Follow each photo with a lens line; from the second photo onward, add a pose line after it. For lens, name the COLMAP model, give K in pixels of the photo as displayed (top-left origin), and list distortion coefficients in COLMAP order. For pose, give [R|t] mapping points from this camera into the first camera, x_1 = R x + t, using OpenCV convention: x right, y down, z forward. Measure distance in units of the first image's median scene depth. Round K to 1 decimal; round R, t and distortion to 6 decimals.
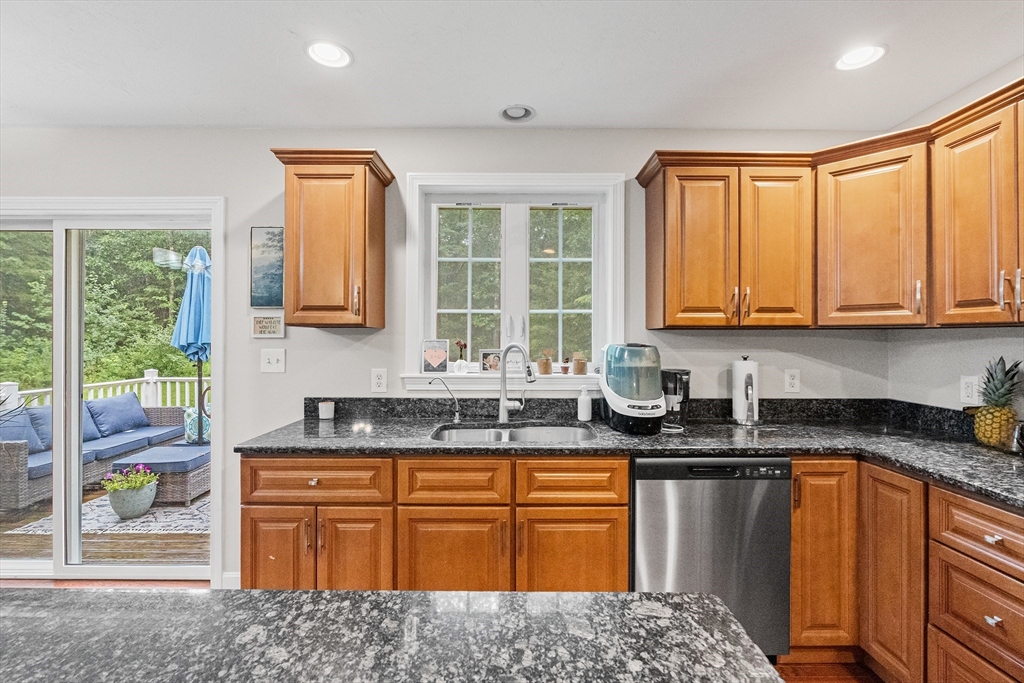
lens RADIAL K [[469.6, 0, 523.2], [0, 469.6, 332.6], [0, 0, 1]] dist [-0.006803, 0.002693]
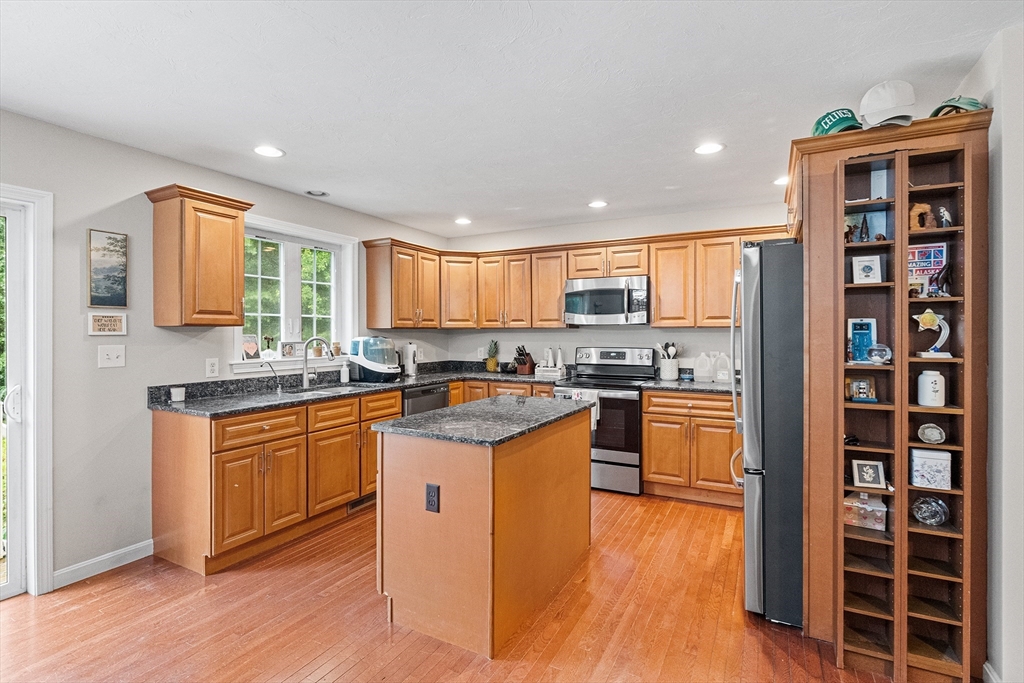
lens RADIAL K [[469.6, 0, 538.4], [0, 469.6, 332.8], [0, 0, 1]] dist [-0.006803, 0.002693]
pose [[0.434115, -0.003453, 0.900851, -1.084106], [-0.006269, 0.999957, 0.006854, -0.007711], [-0.900836, -0.008623, 0.434074, -0.359877]]
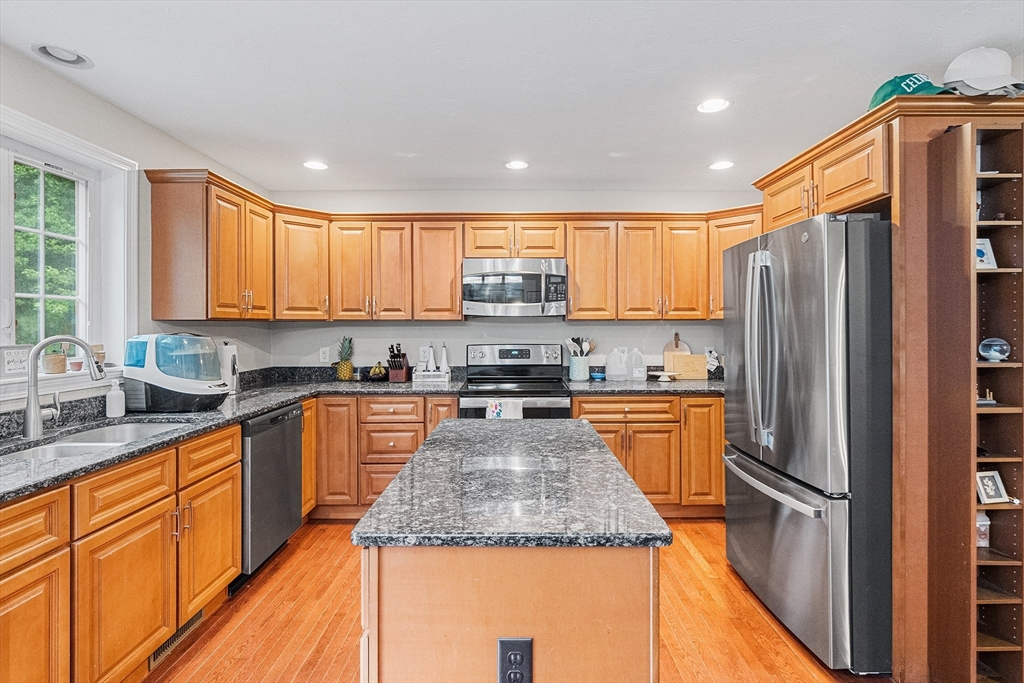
lens RADIAL K [[469.6, 0, 521.9], [0, 469.6, 324.2], [0, 0, 1]] dist [-0.006803, 0.002693]
pose [[-0.007683, 0.001679, 0.999969, -0.805399], [-0.006862, 0.999975, -0.001731, -0.001537], [-0.999947, -0.006875, -0.007672, 0.196625]]
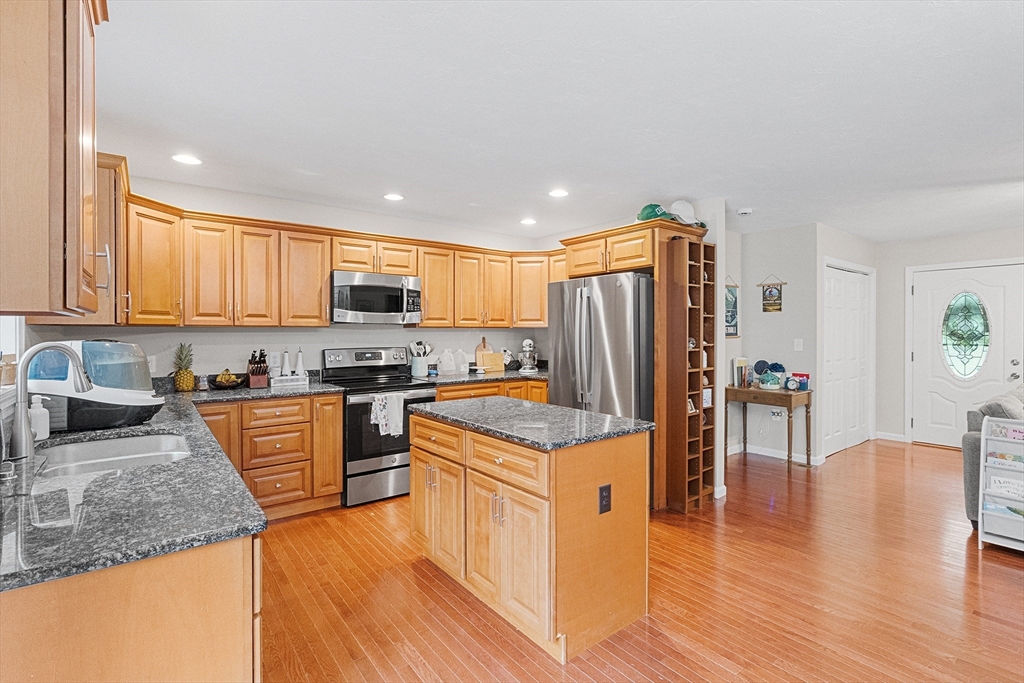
lens RADIAL K [[469.6, 0, 495.2], [0, 469.6, 330.9], [0, 0, 1]] dist [-0.006803, 0.002693]
pose [[-0.591248, -0.001130, 0.806489, -0.961241], [-0.007585, 0.999963, -0.004160, 0.002186], [-0.806454, -0.008577, -0.591234, 0.879891]]
